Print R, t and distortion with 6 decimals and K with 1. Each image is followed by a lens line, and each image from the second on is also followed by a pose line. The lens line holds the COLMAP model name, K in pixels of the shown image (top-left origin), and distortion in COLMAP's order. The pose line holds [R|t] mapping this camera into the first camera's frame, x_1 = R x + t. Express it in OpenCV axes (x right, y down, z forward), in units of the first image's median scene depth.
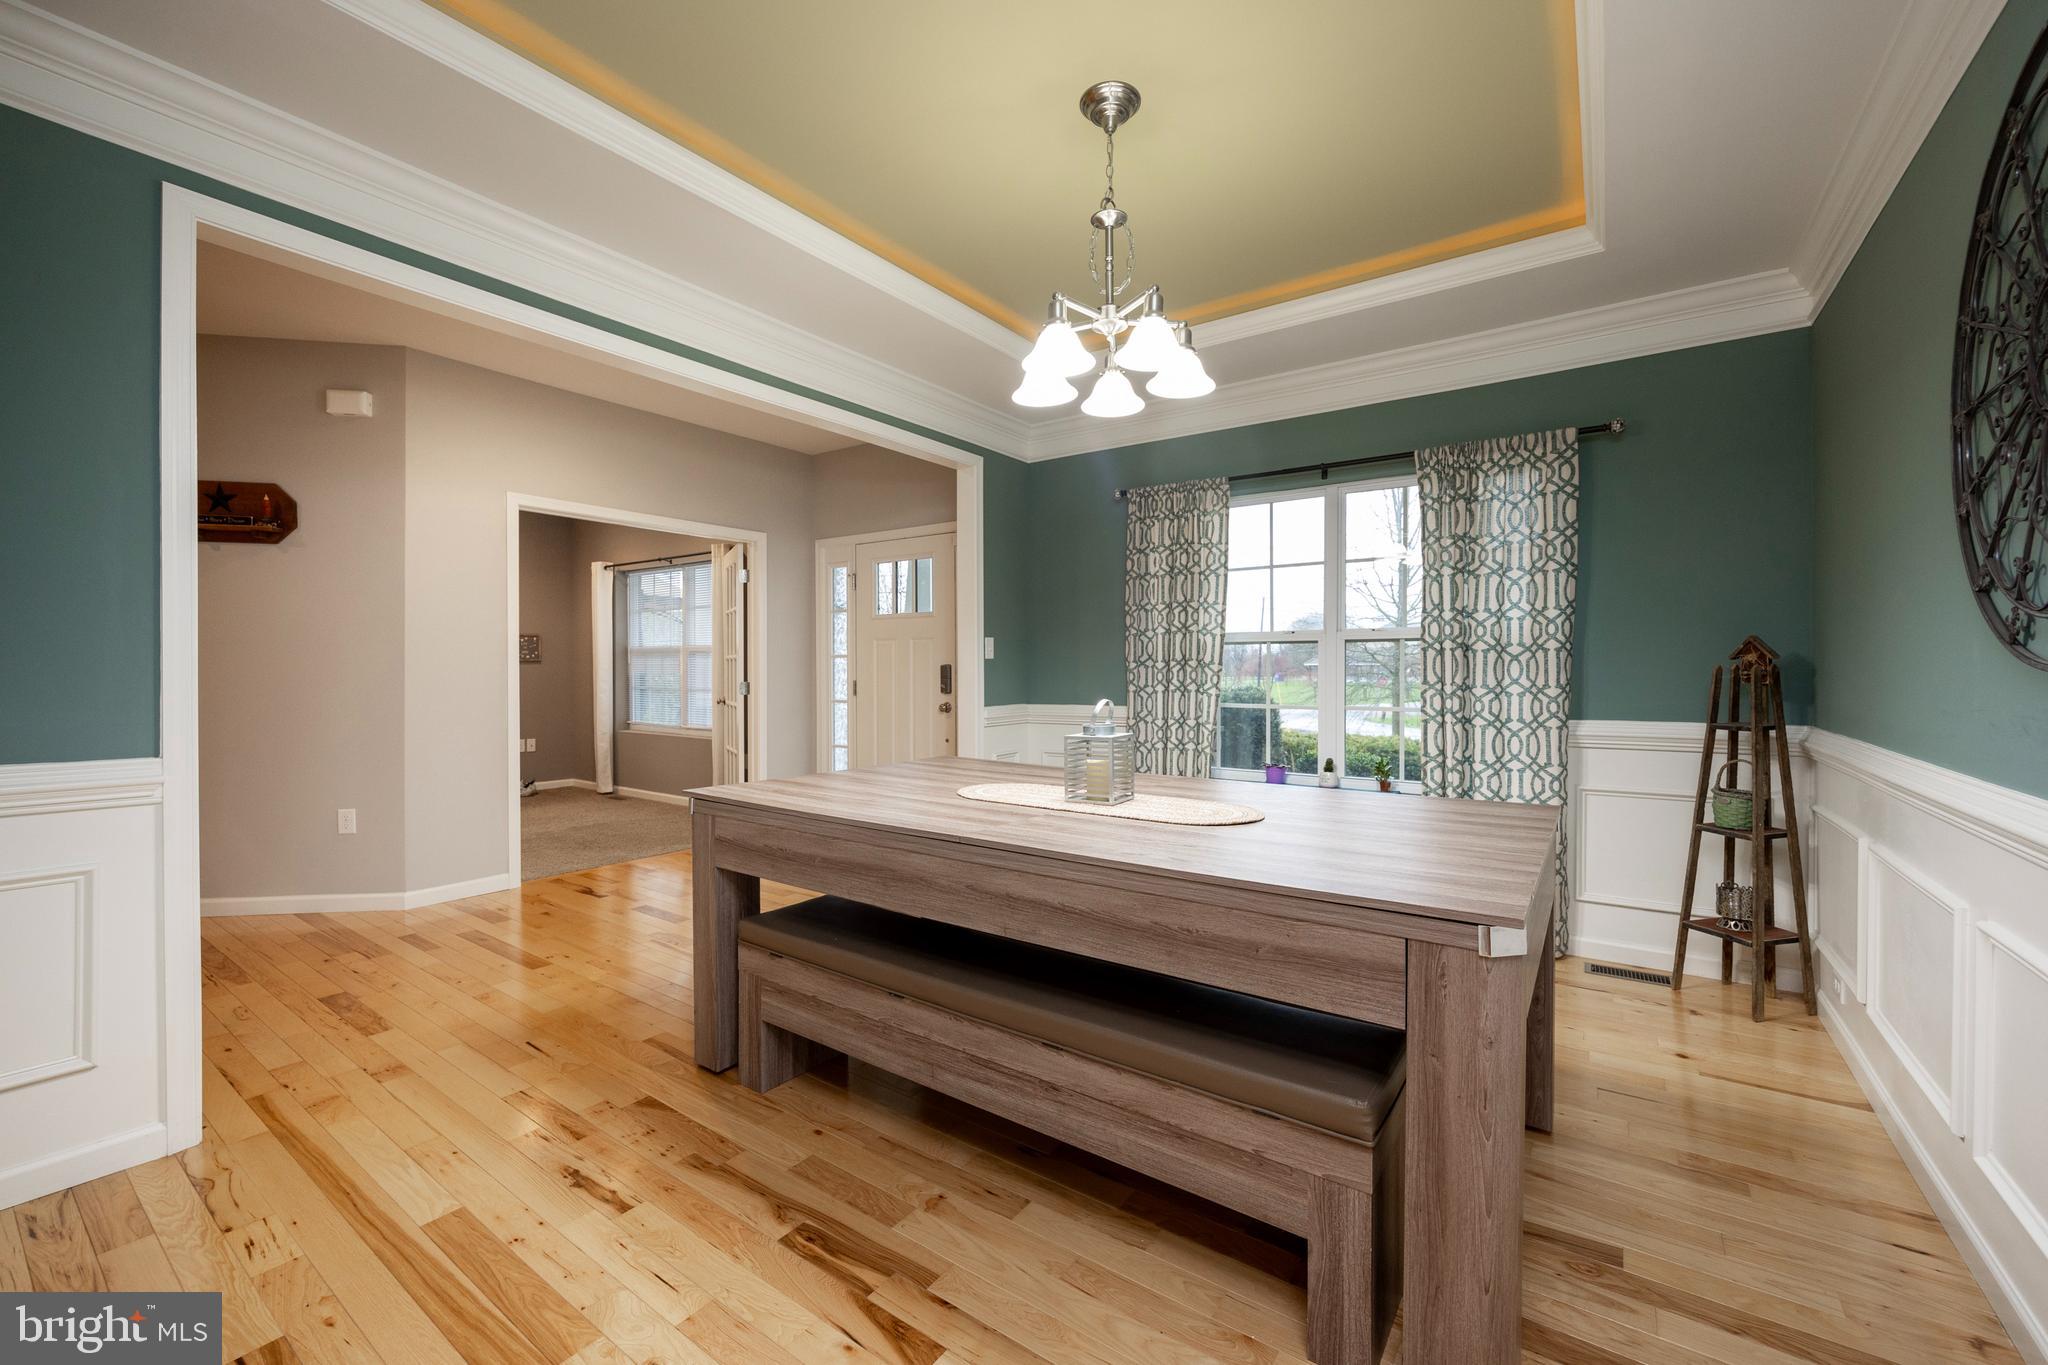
lens RADIAL K [[820.2, 0, 1026.9], [0, 820.2, 679.1], [0, 0, 1]] dist [-0.004335, -0.000410]
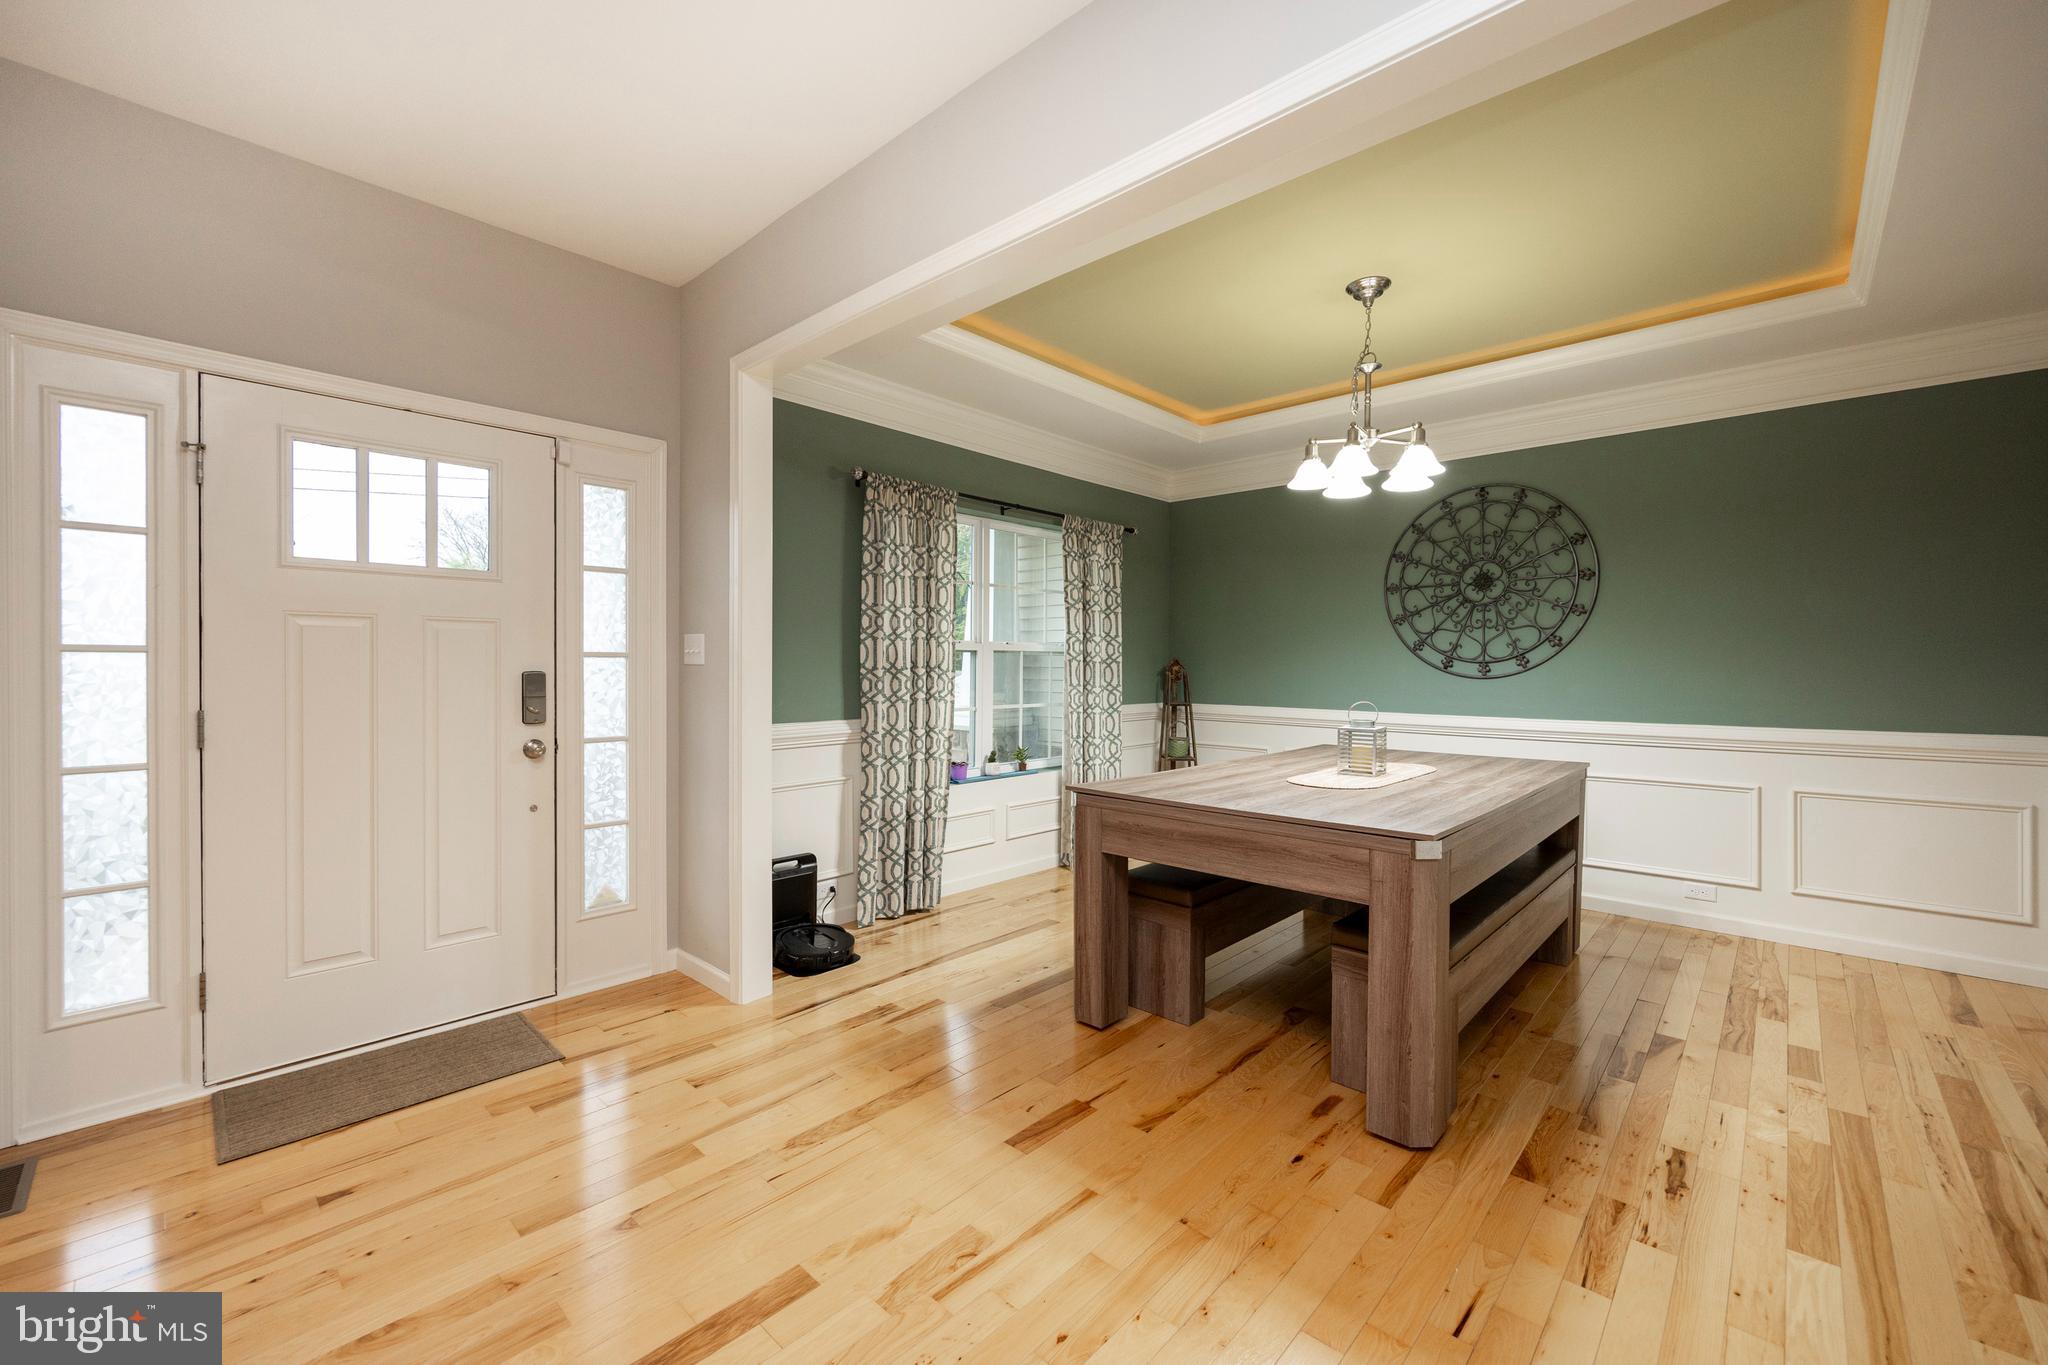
lens RADIAL K [[820.2, 0, 1025.6], [0, 820.2, 670.3], [0, 0, 1]] dist [-0.004335, -0.000410]
pose [[0.138898, -0.004802, 0.990295, -1.626572], [0.010634, 0.999938, 0.003357, -0.046677], [-0.990250, 0.010065, 0.138940, 1.612738]]
